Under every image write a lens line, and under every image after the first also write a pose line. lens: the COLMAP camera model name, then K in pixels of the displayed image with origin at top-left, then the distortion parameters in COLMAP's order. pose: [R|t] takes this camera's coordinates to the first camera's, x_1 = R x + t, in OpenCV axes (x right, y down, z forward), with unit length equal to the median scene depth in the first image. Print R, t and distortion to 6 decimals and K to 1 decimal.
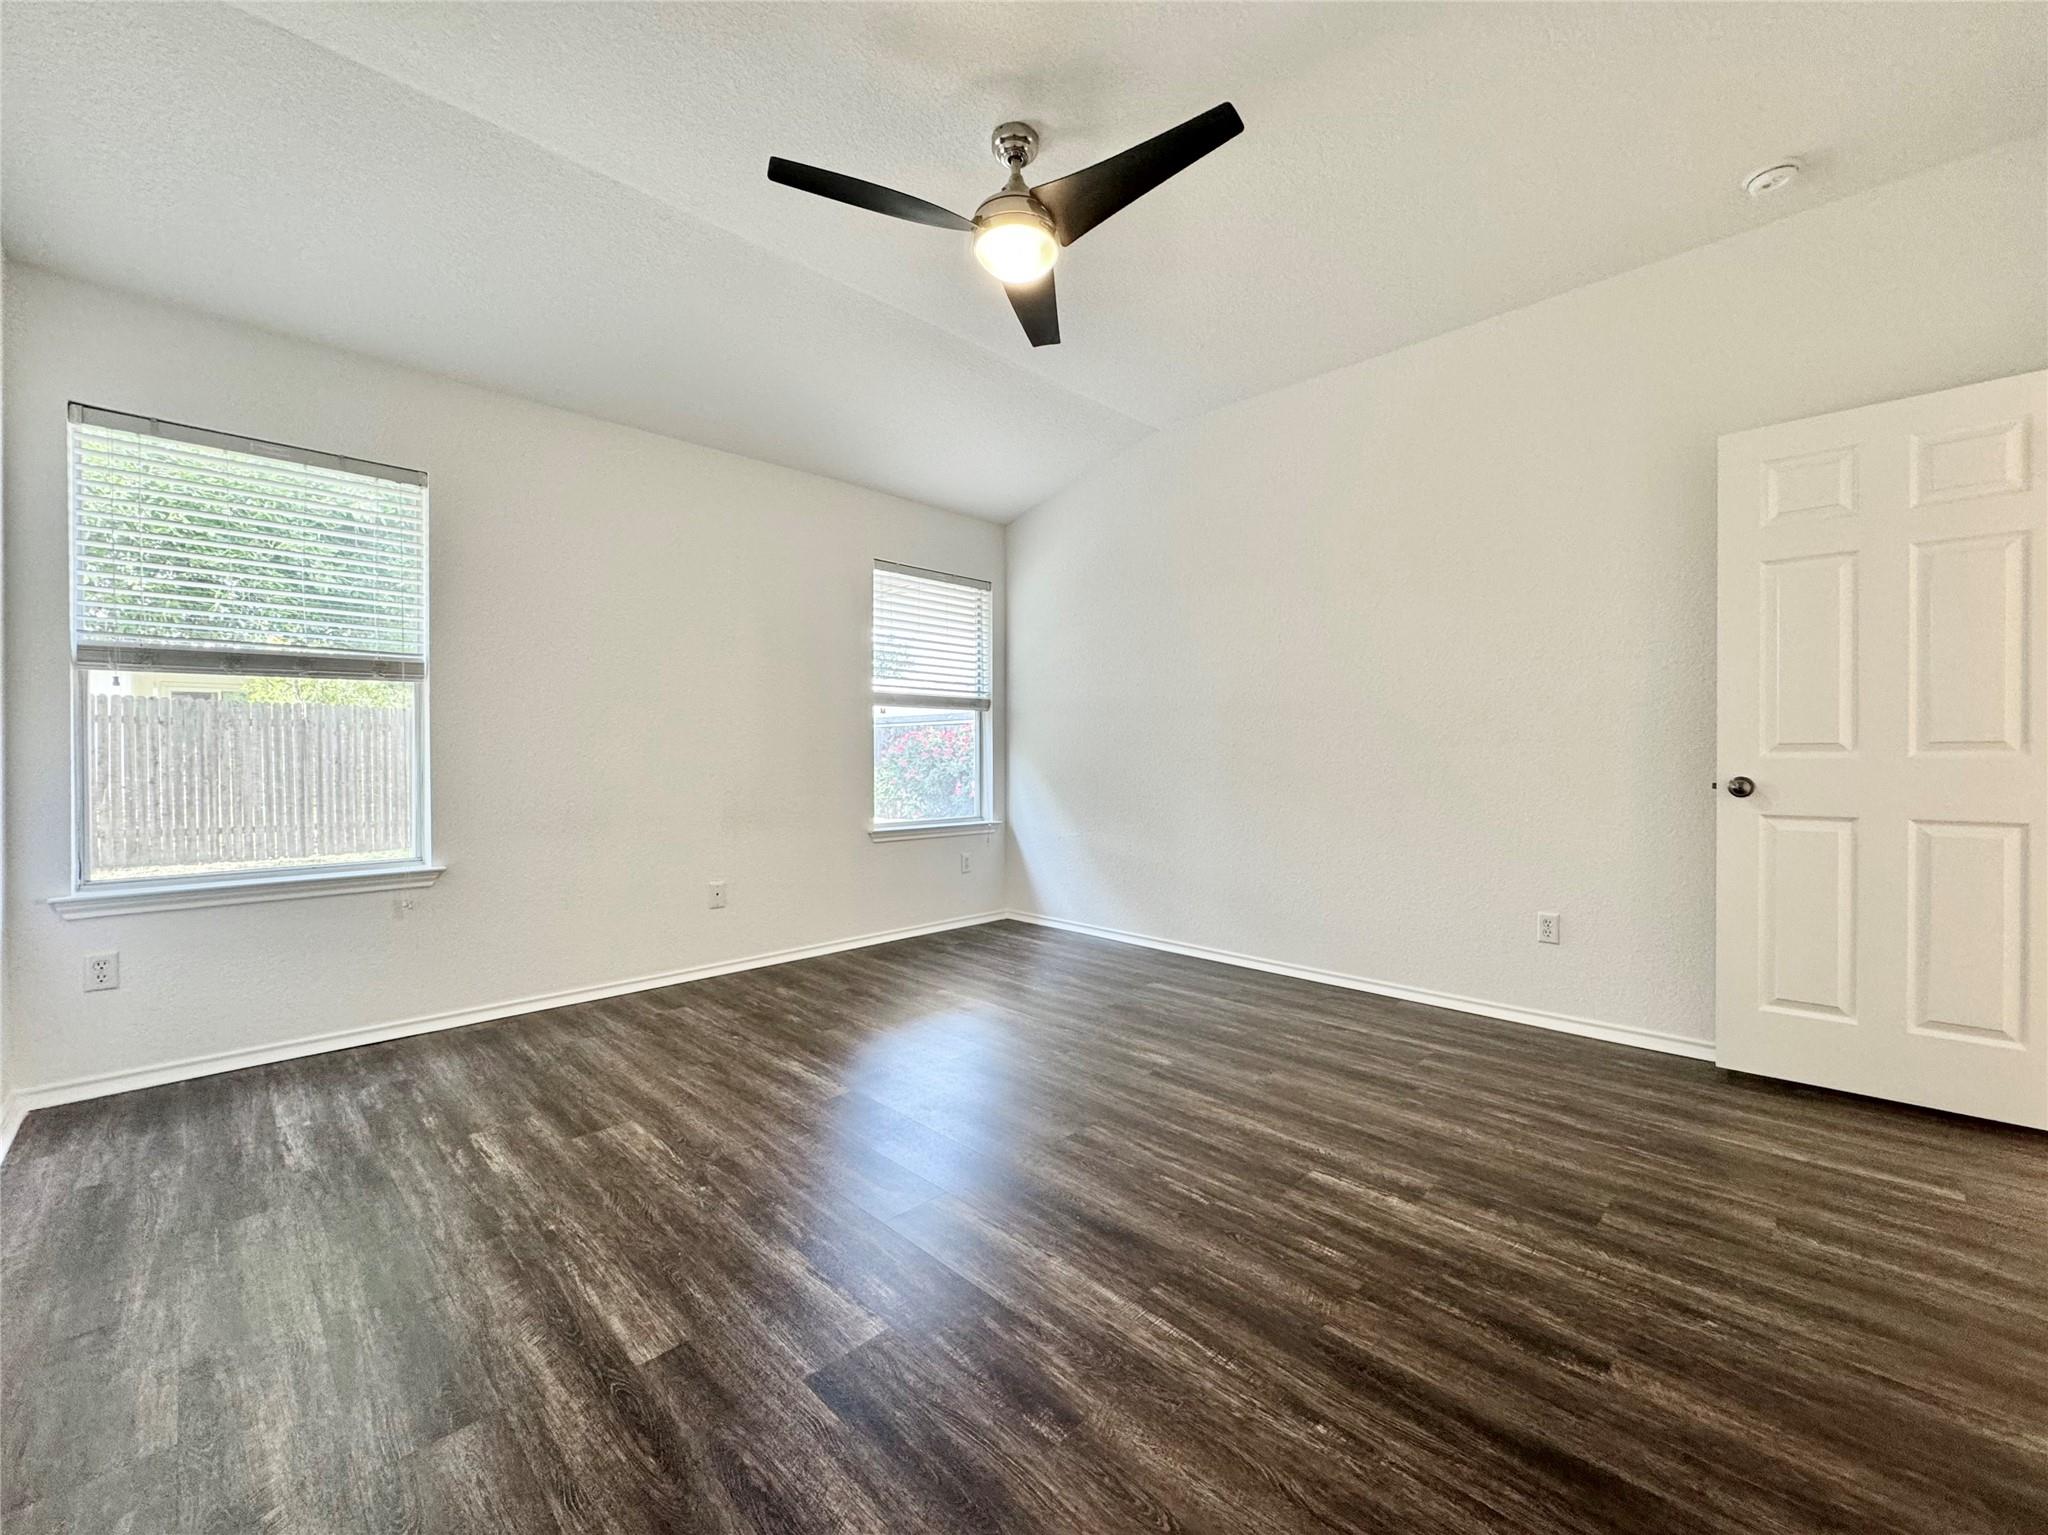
lens RADIAL K [[832.3, 0, 1038.6], [0, 832.3, 759.8], [0, 0, 1]] dist [-0.001117, -0.000064]
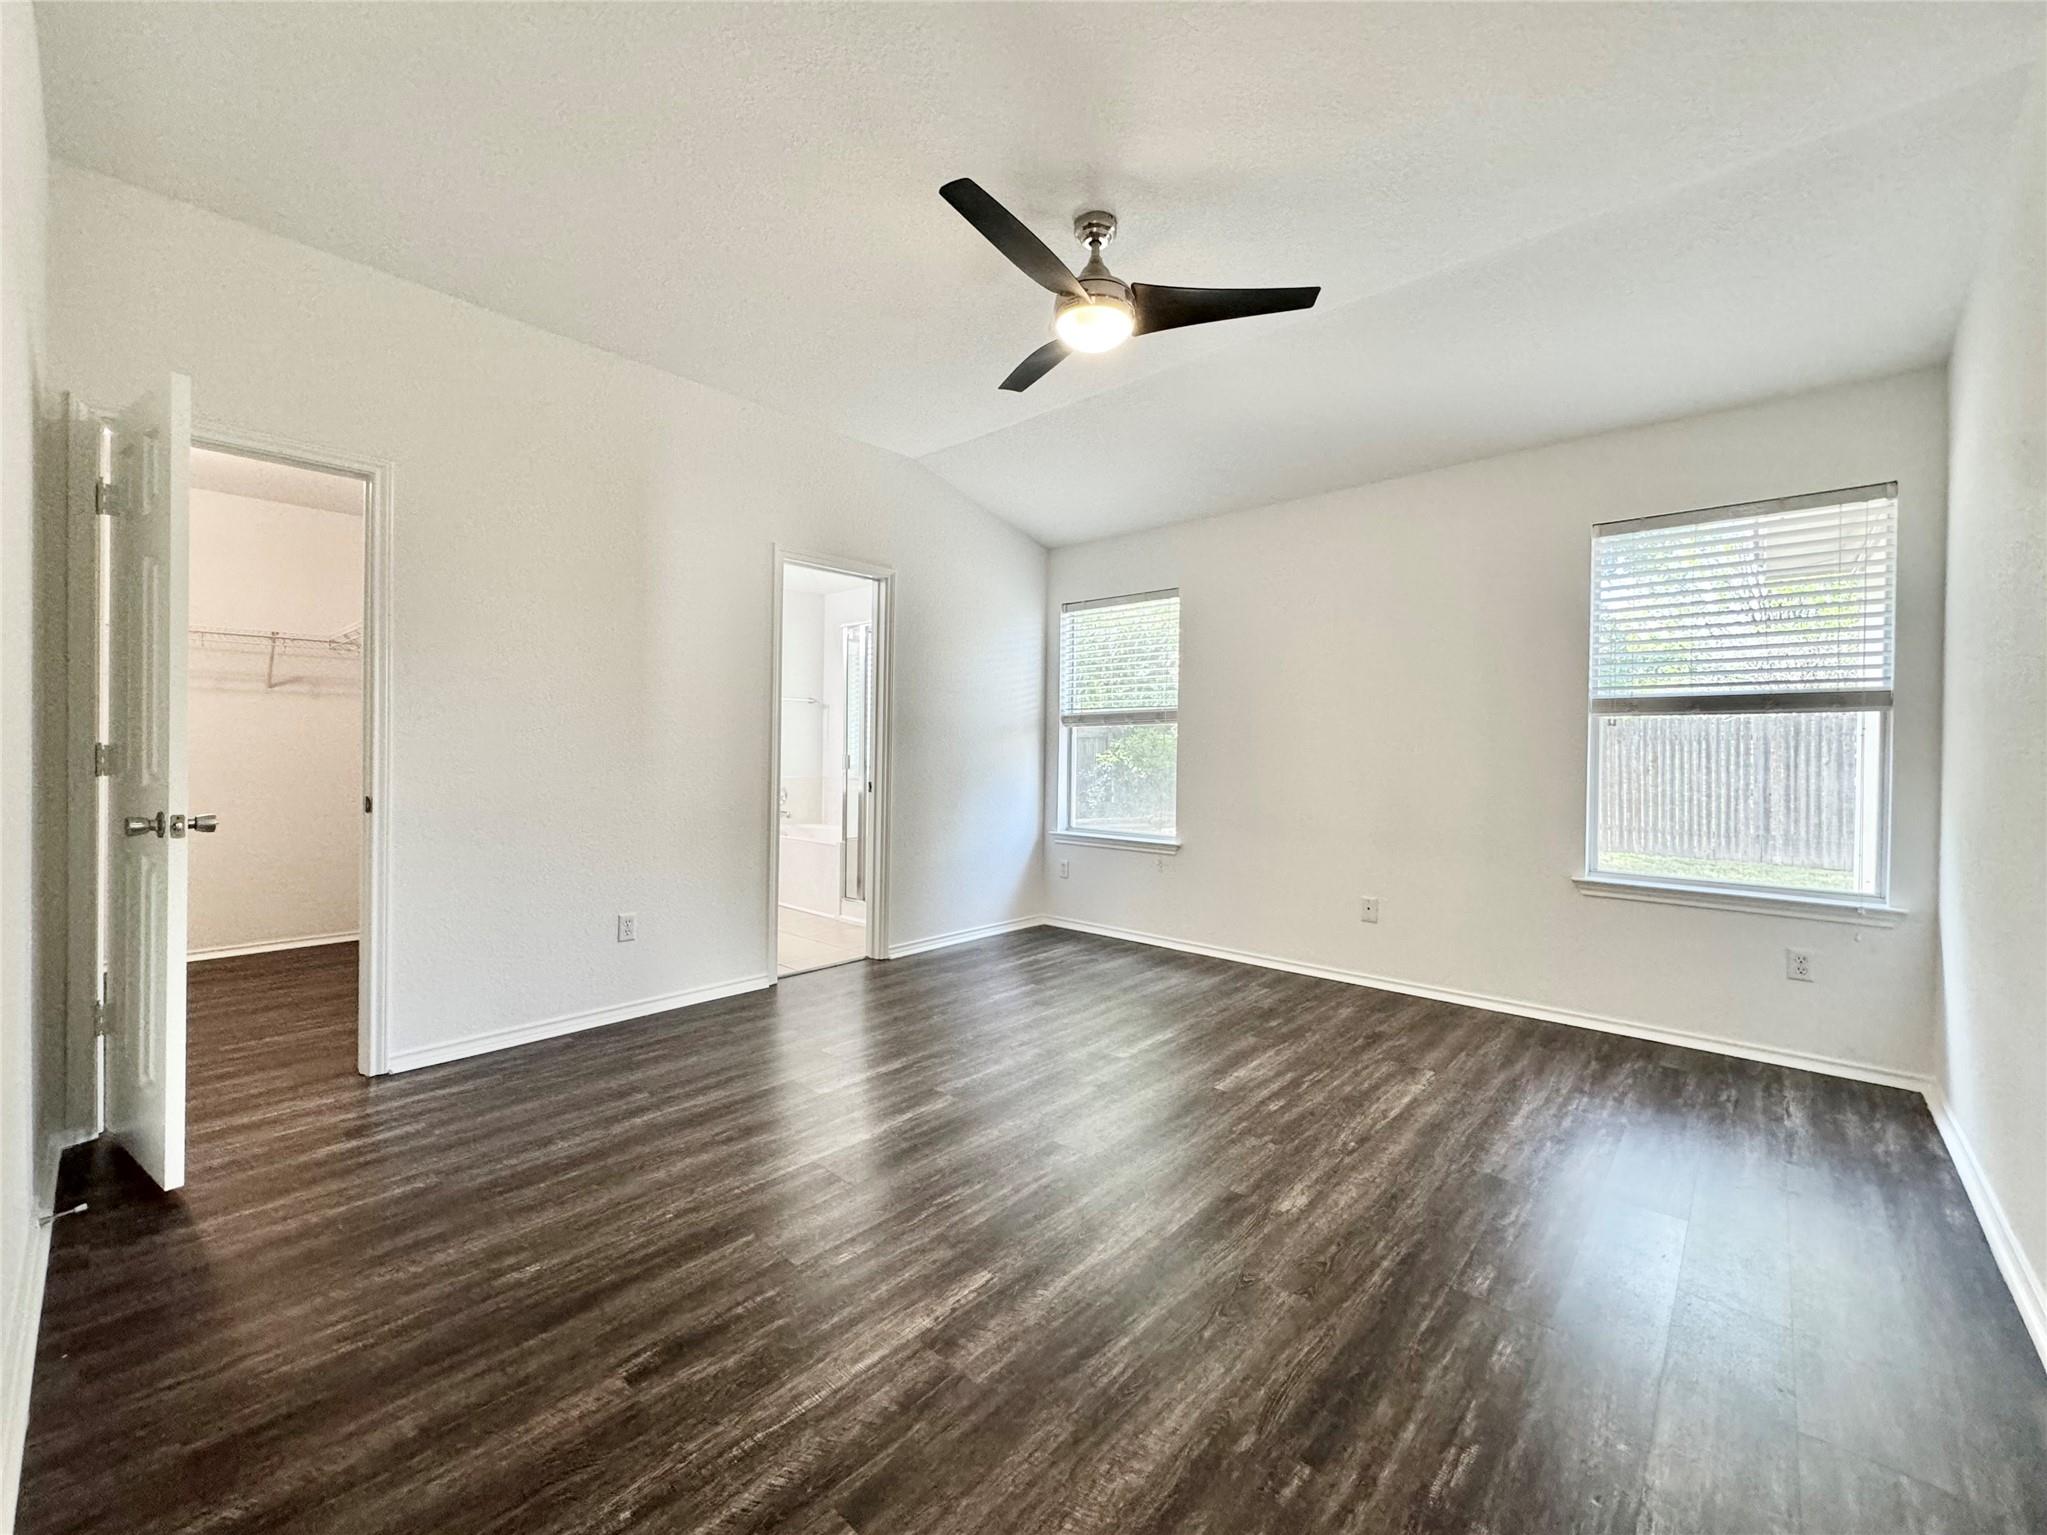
lens RADIAL K [[831.9, 0, 1027.6], [0, 831.9, 753.7], [0, 0, 1]] dist [-0.001117, -0.000064]
pose [[0.036158, 0.006013, -0.999328, 0.888533], [-0.015344, 0.999867, 0.005461, -0.044403], [0.999228, 0.015137, 0.036246, 0.735911]]
